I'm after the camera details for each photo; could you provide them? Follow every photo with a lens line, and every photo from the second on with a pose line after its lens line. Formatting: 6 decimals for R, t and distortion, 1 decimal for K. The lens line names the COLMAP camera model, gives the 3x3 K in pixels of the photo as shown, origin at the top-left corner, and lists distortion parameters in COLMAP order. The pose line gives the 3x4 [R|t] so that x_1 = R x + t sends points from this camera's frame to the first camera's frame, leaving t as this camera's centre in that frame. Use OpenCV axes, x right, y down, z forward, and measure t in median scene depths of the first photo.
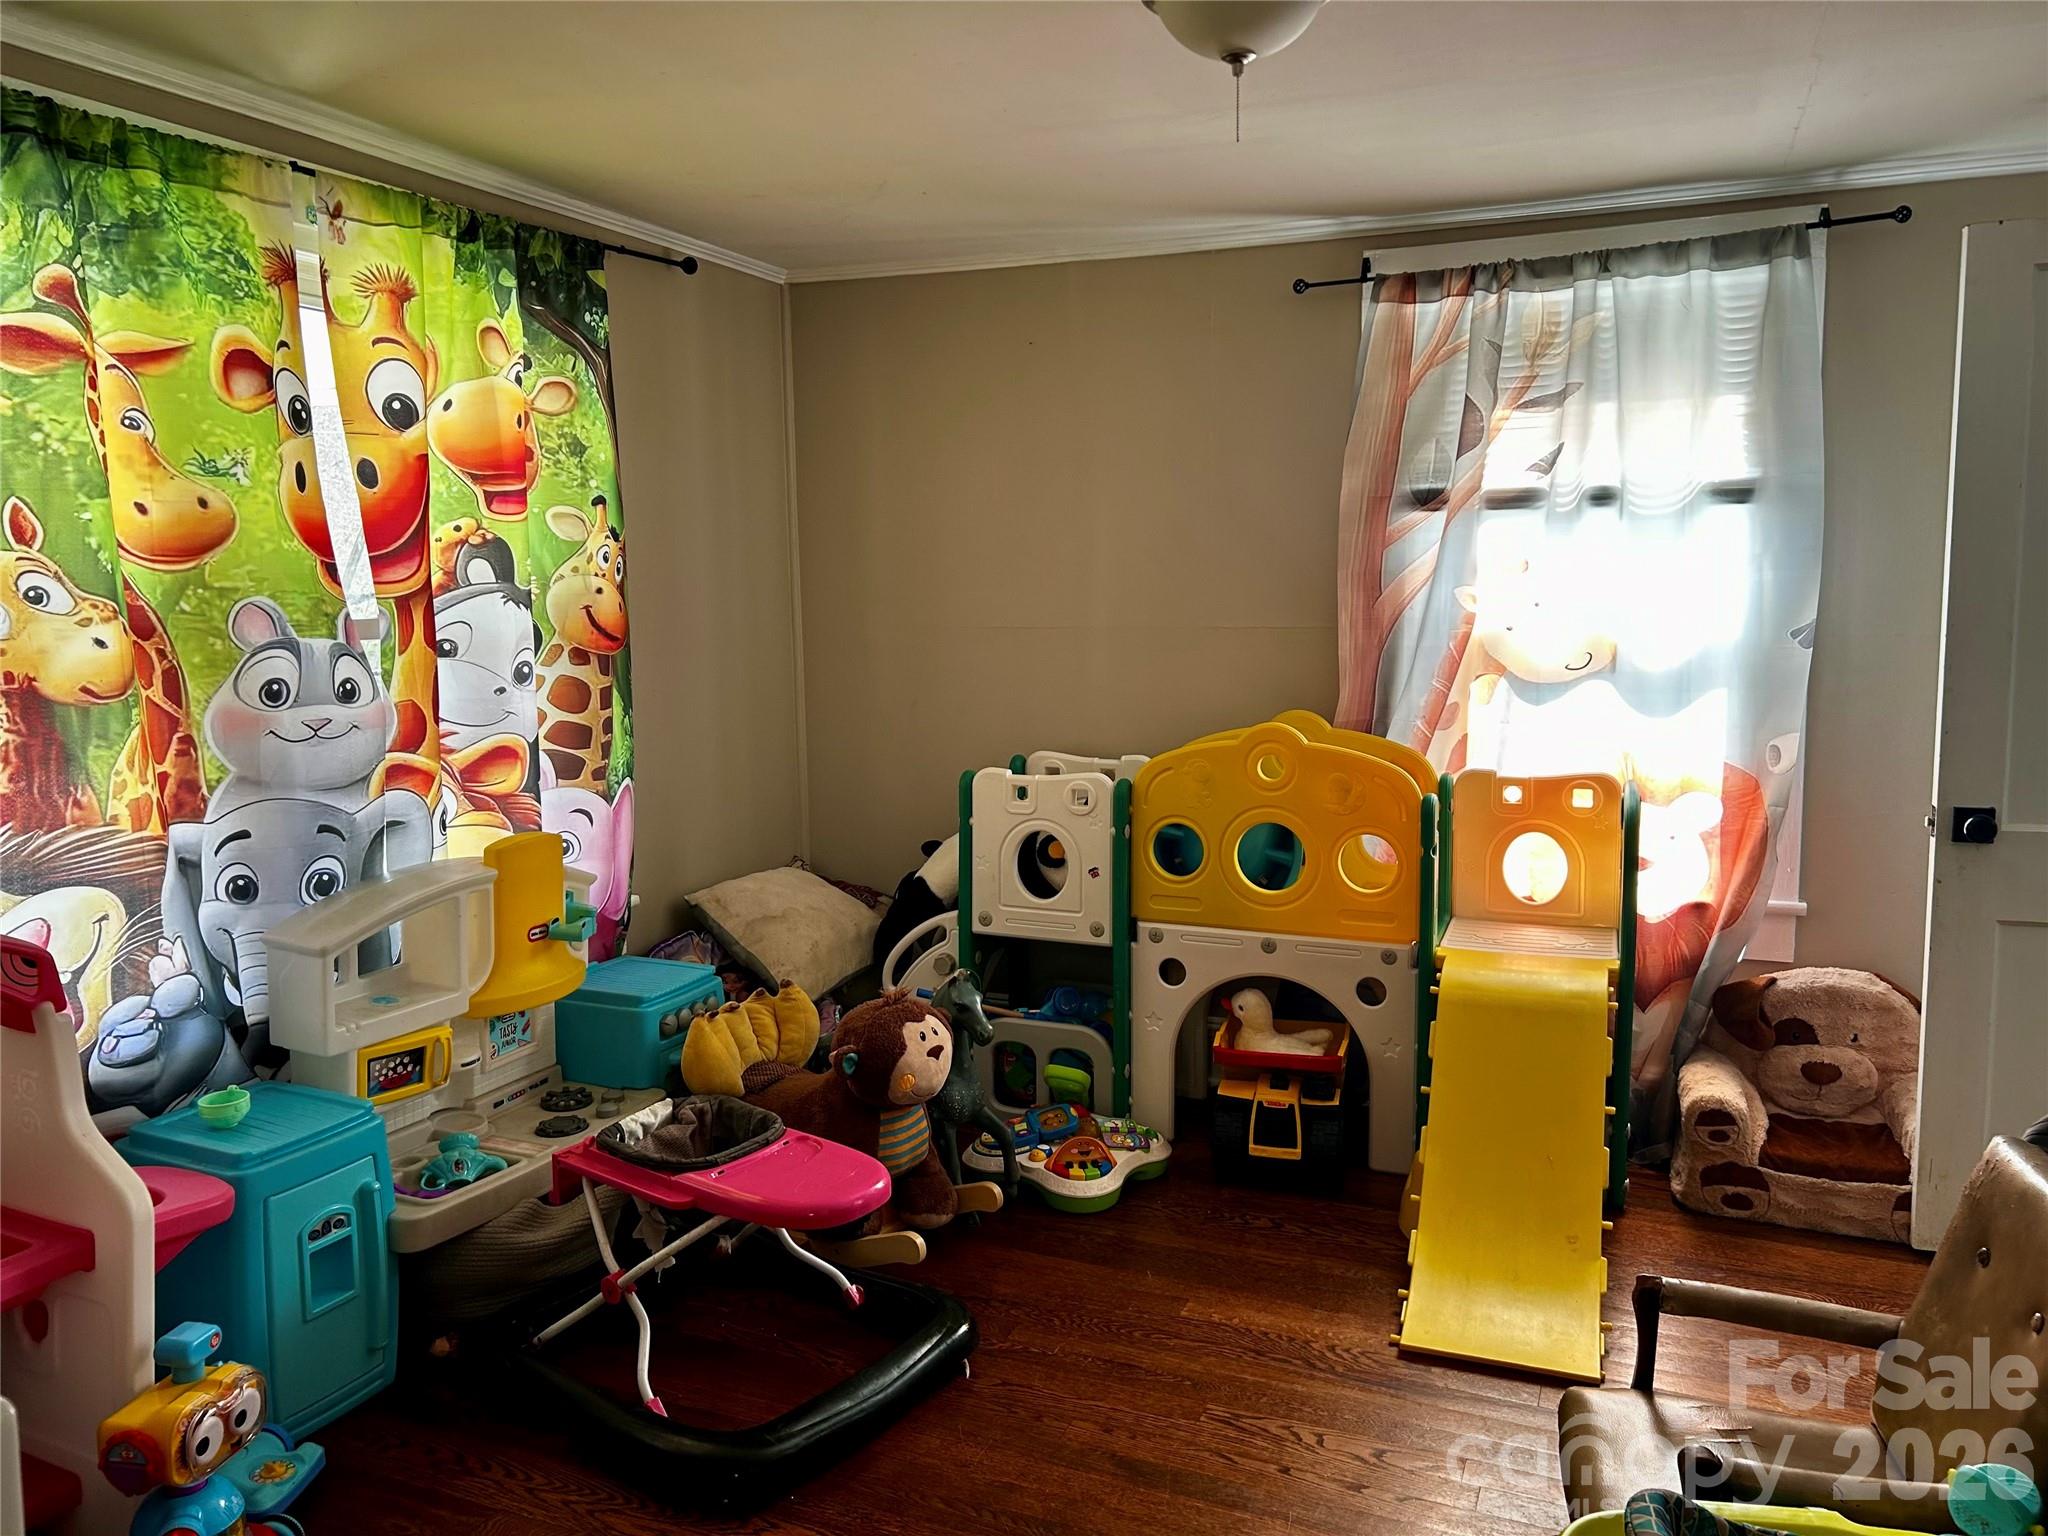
lens RADIAL K [[1527.1, 0, 1026.7], [0, 1527.1, 753.1], [0, 0, 1]] dist [0.060298, -0.068017]
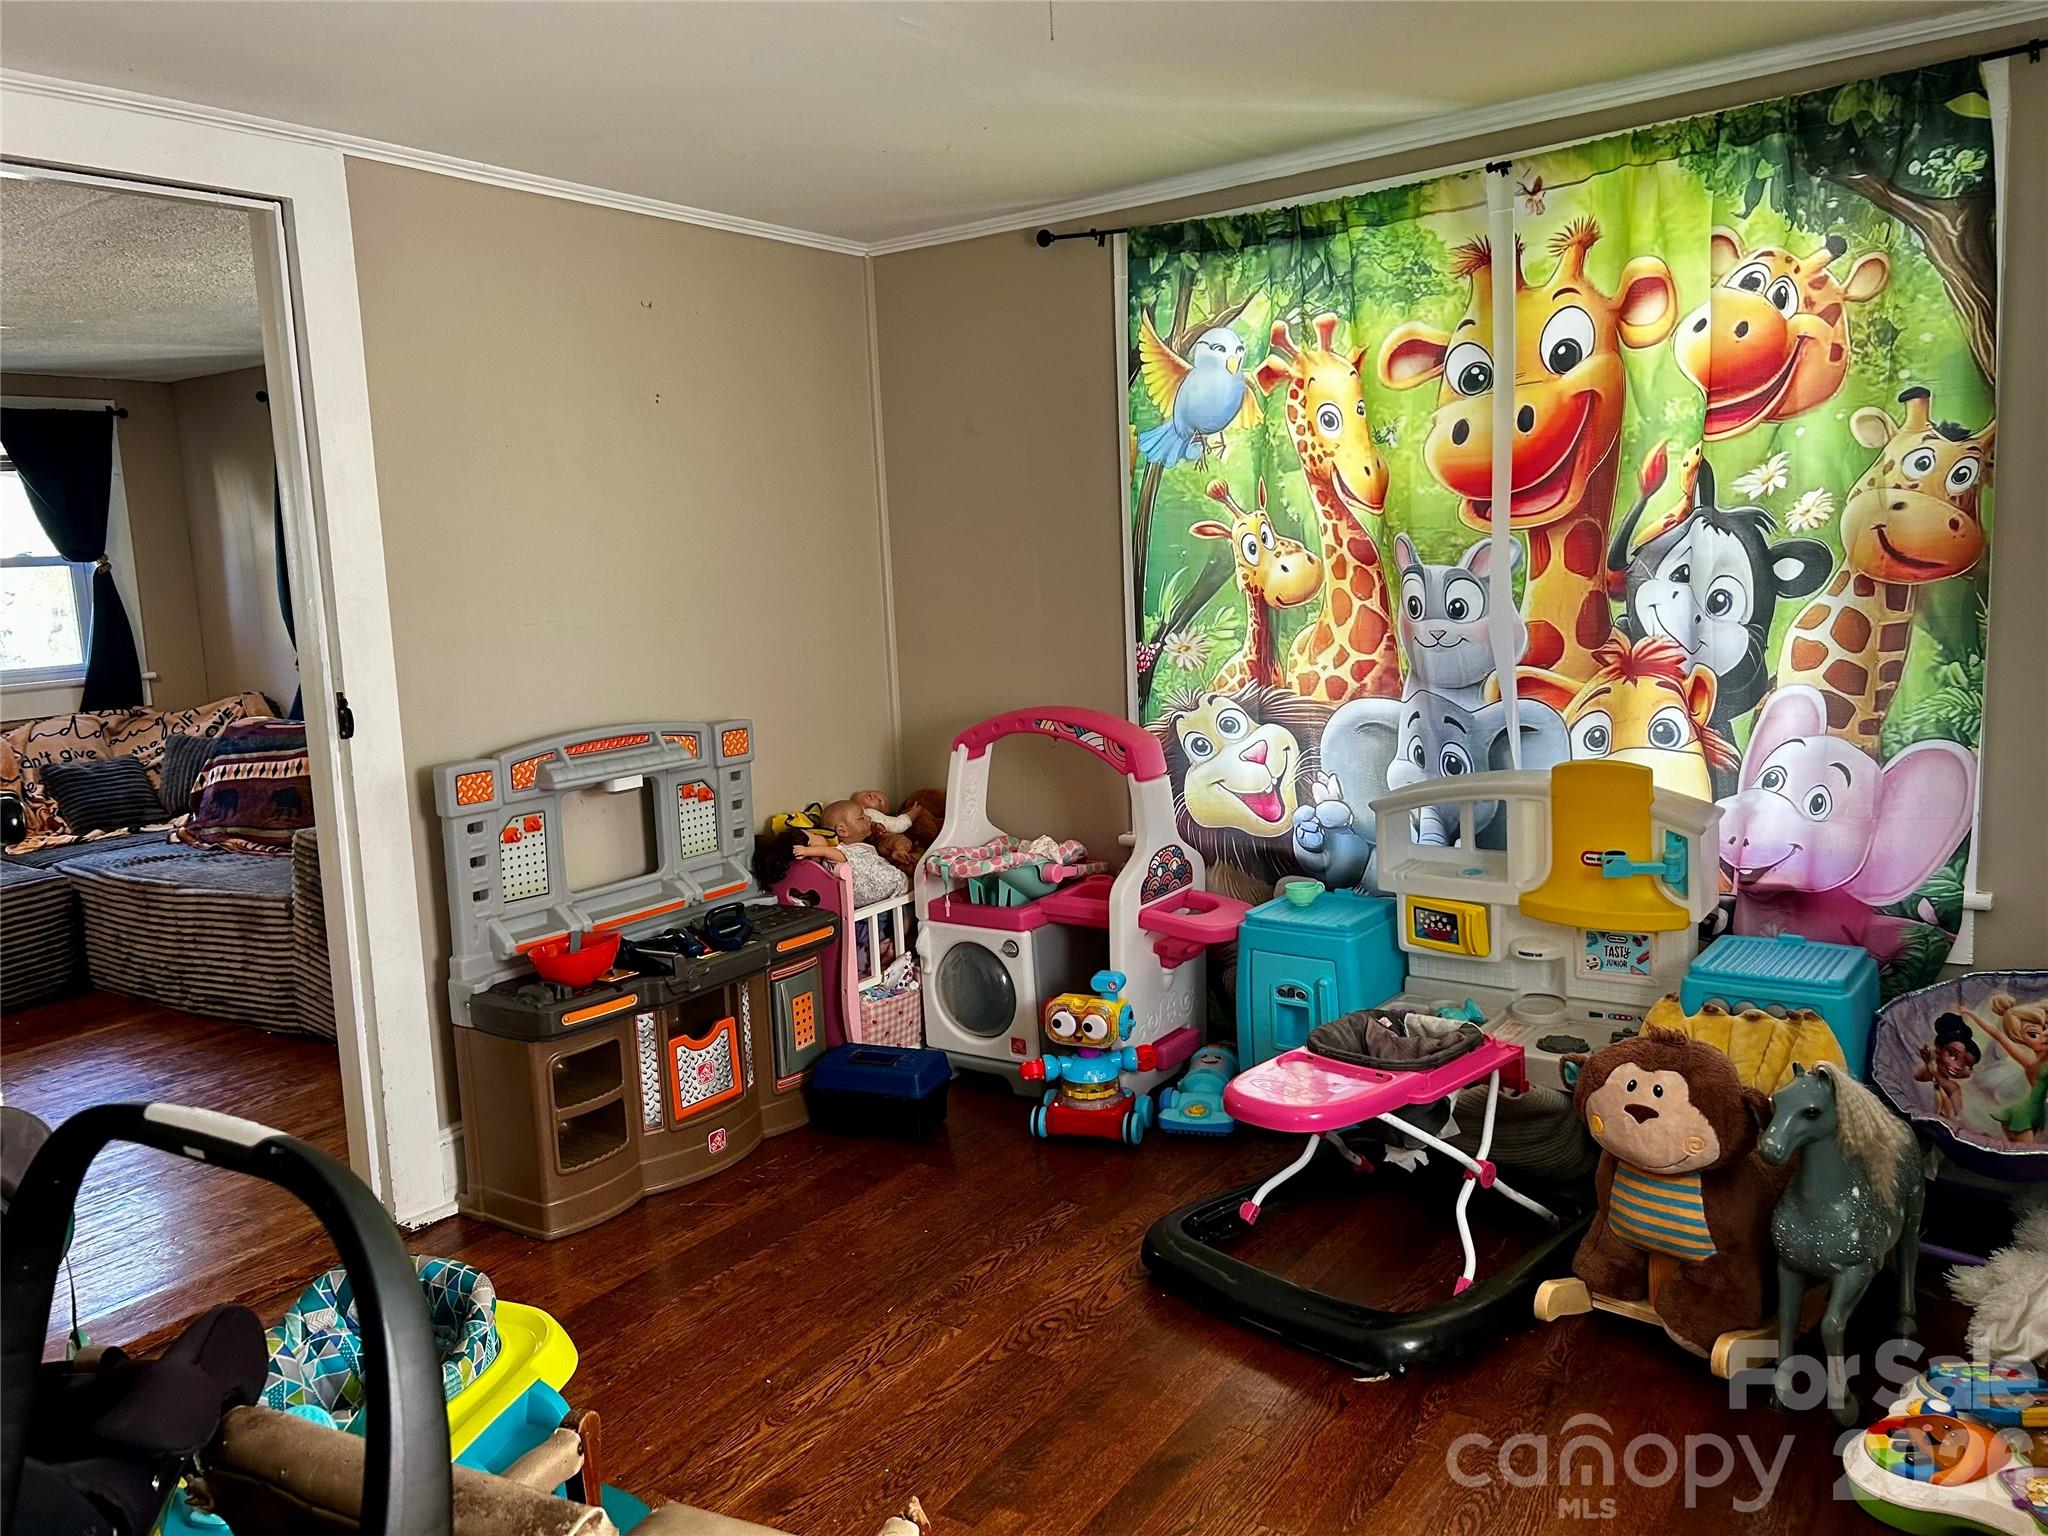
lens RADIAL K [[1527.1, 0, 1029.9], [0, 1527.1, 769.1], [0, 0, 1]] dist [0.060298, -0.068017]
pose [[-0.203569, 0.148341, -0.967757, 0.770857], [-0.065998, 0.984128, 0.164733, -0.088205], [0.976834, 0.097405, -0.190548, 0.867459]]
